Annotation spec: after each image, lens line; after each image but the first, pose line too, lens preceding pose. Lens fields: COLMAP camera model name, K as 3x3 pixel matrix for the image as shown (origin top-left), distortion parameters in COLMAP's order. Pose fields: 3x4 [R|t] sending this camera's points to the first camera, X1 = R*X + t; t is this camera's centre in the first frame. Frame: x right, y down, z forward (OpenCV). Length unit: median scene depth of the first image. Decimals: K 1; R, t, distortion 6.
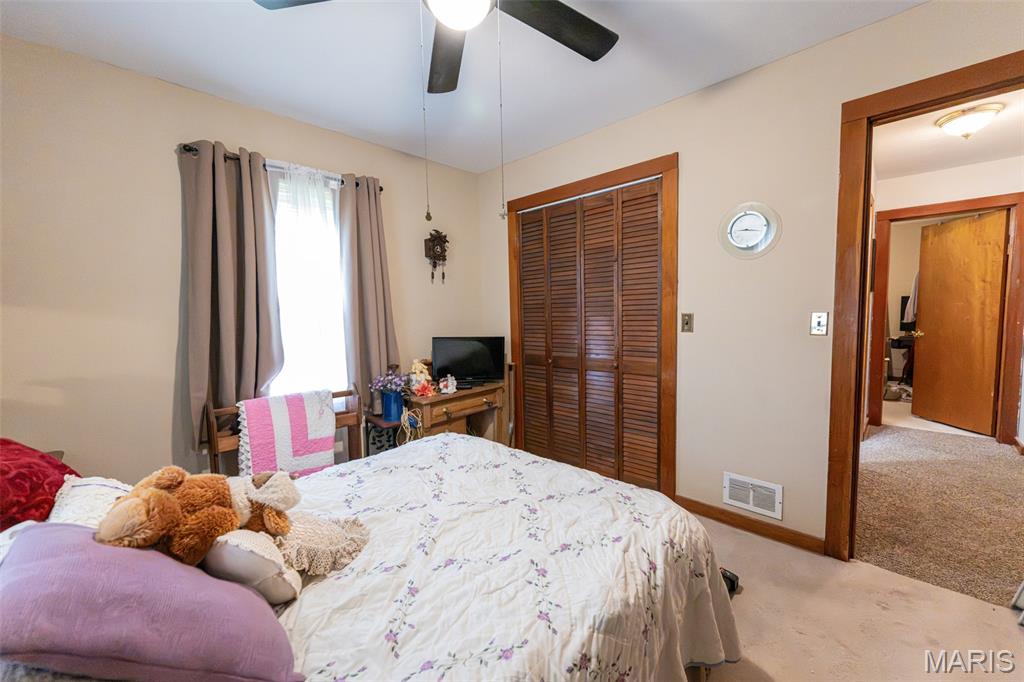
lens RADIAL K [[400.1, 0, 513.6], [0, 400.1, 346.6], [0, 0, 1]] dist [0.003450, -0.000391]
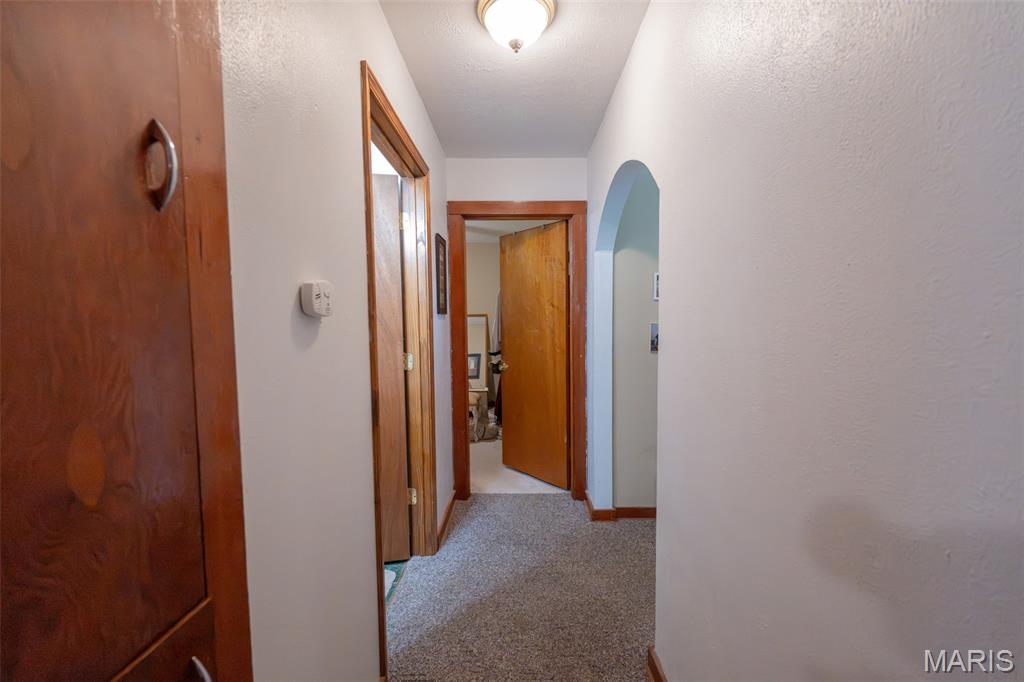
lens RADIAL K [[400.1, 0, 511.9], [0, 400.1, 340.3], [0, 0, 1]] dist [0.003450, -0.000391]
pose [[0.731347, -0.013088, 0.681880, 0.543496], [0.046698, 0.998430, -0.030922, -0.068378], [-0.680404, 0.054457, 0.730811, 0.454920]]
